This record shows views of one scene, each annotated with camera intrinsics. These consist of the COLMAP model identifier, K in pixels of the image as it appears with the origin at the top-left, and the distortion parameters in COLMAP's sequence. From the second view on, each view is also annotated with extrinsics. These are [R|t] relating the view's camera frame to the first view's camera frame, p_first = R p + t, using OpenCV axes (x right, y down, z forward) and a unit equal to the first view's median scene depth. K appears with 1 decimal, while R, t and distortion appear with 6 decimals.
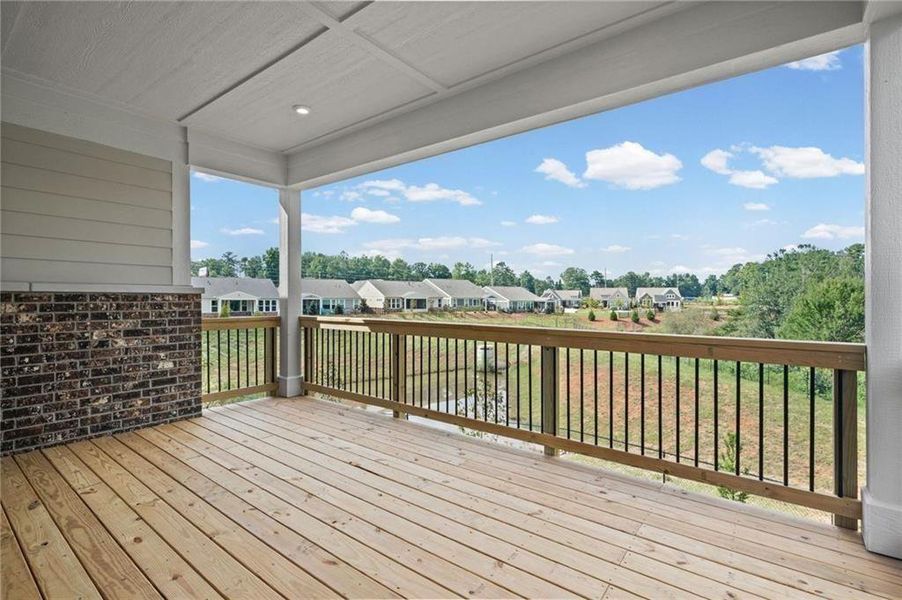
lens RADIAL K [[413.8, 0, 452.3], [0, 413.8, 300.9], [0, 0, 1]] dist [-0.006921, -0.000607]
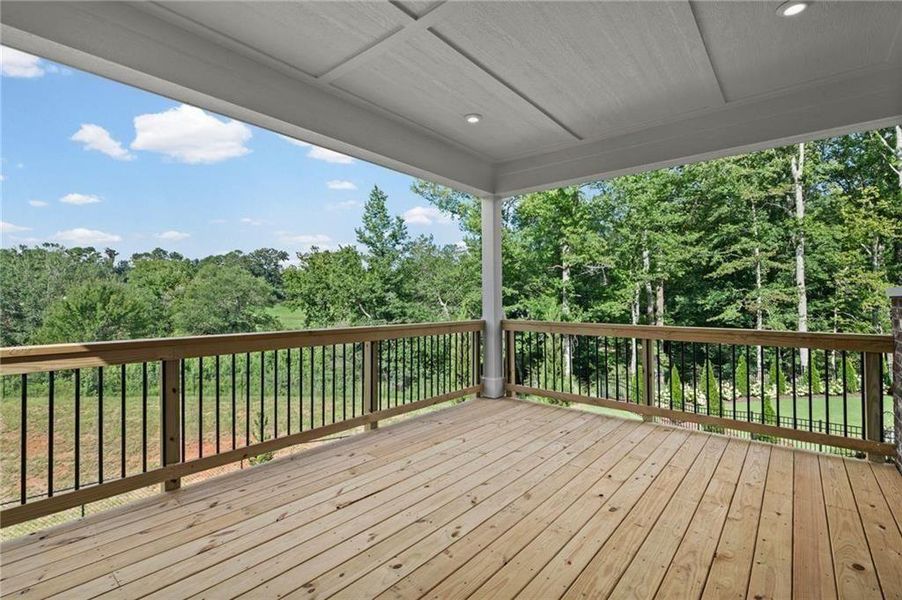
lens RADIAL K [[413.8, 0, 453.4], [0, 413.8, 302.5], [0, 0, 1]] dist [-0.006921, -0.000607]
pose [[0.043923, -0.006746, 0.999012, -0.737604], [0.007047, 0.999954, 0.006443, -0.009354], [-0.999010, 0.006757, 0.043969, 0.522759]]
